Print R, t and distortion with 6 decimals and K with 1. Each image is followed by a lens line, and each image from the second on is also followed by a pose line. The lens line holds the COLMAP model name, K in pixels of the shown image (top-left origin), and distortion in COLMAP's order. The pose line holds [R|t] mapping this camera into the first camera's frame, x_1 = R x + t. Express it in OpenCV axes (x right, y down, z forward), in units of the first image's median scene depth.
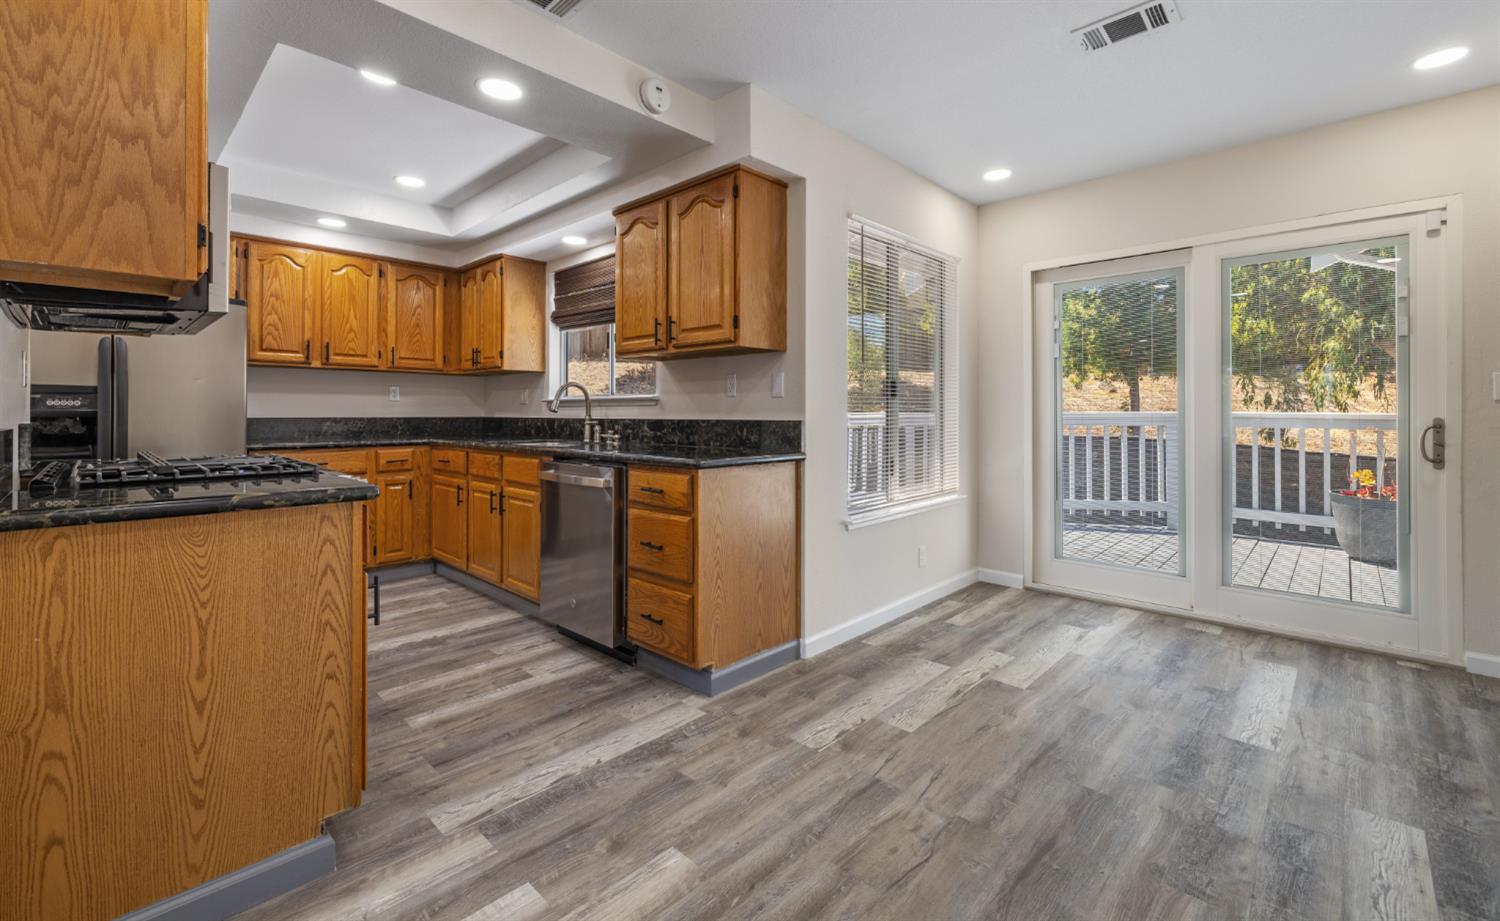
lens RADIAL K [[633.0, 0, 751.4], [0, 633.0, 416.8], [0, 0, 1]] dist [-0.000878, -0.000058]
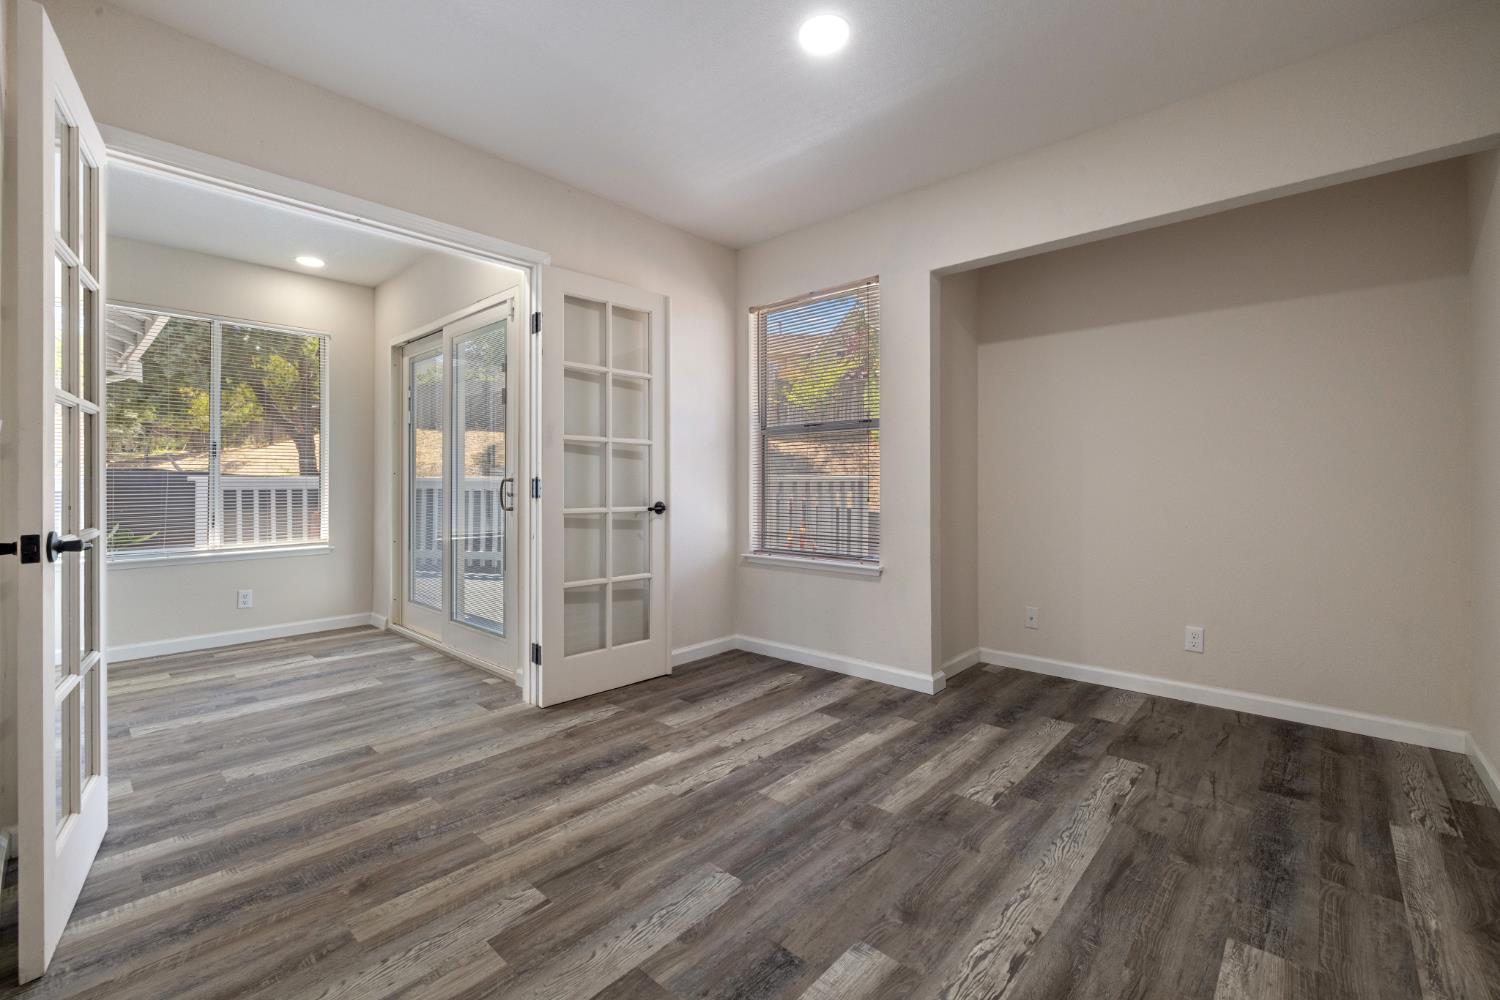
lens RADIAL K [[634.8, 0, 749.1], [0, 634.8, 482.7], [0, 0, 1]] dist [0.000870, 0.000105]
pose [[0.999810, 0.001759, 0.019414, 2.182548], [-0.001638, 0.999979, -0.006237, 0.037809], [-0.019425, 0.006204, 0.999792, -0.298613]]
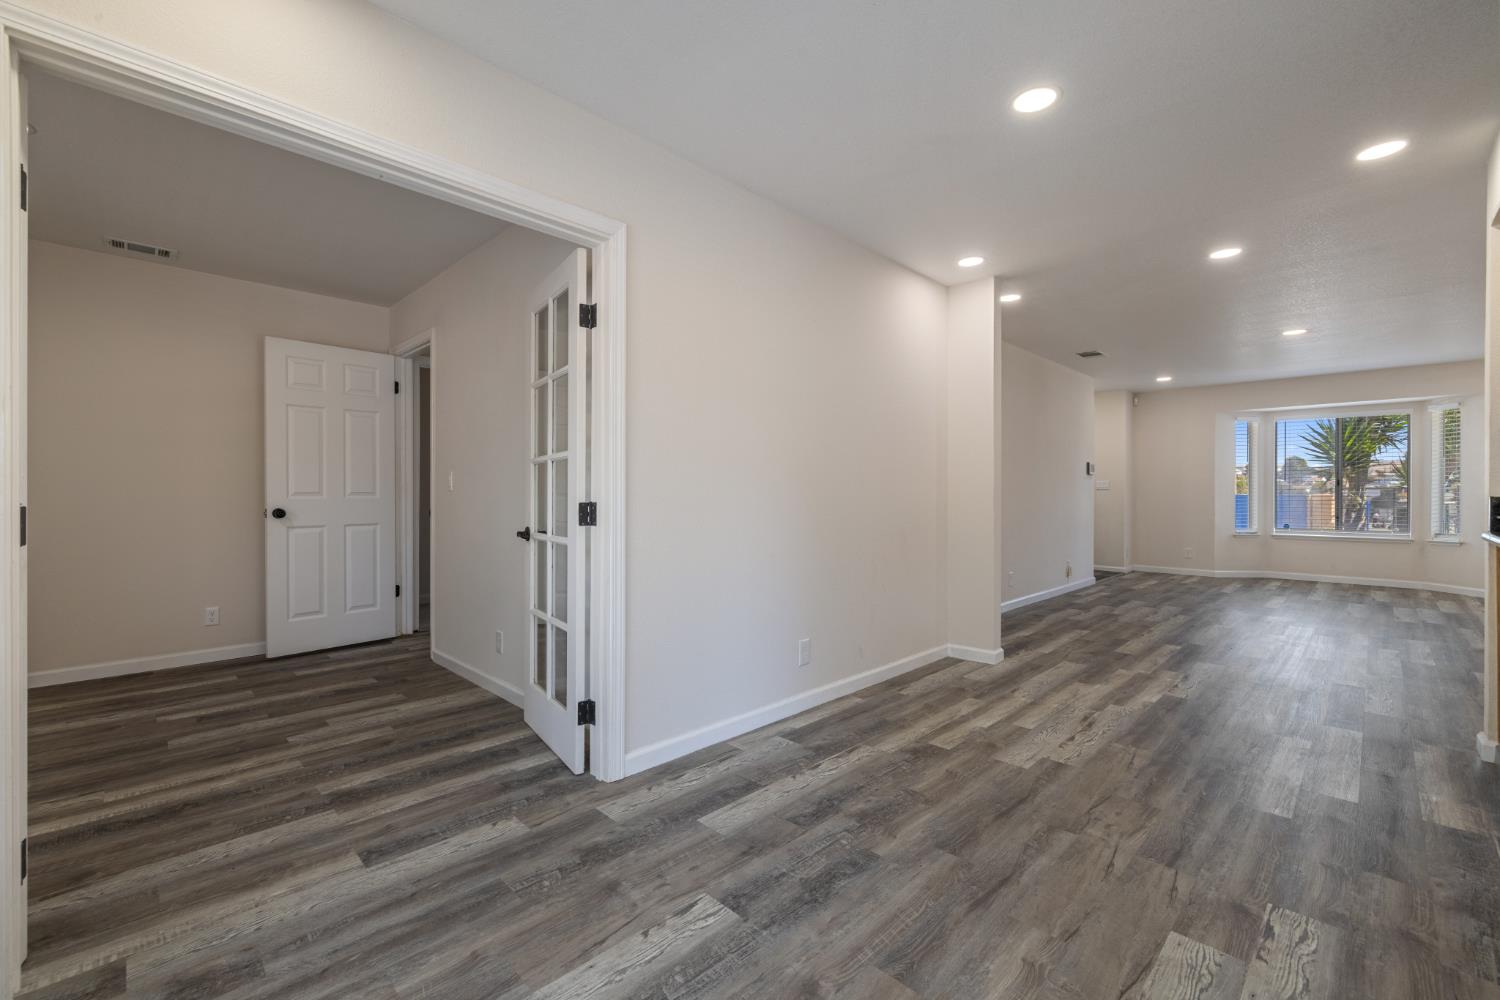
lens RADIAL K [[625.8, 0, 750.0], [0, 625.8, 500.0], [0, 0, 1]] dist [0.001209, -0.000130]
pose [[-0.999558, -0.000538, 0.029713, 0.810096], [0.000007, 0.999832, 0.018341, -0.003927], [-0.029718, 0.018333, -0.999390, 1.959050]]
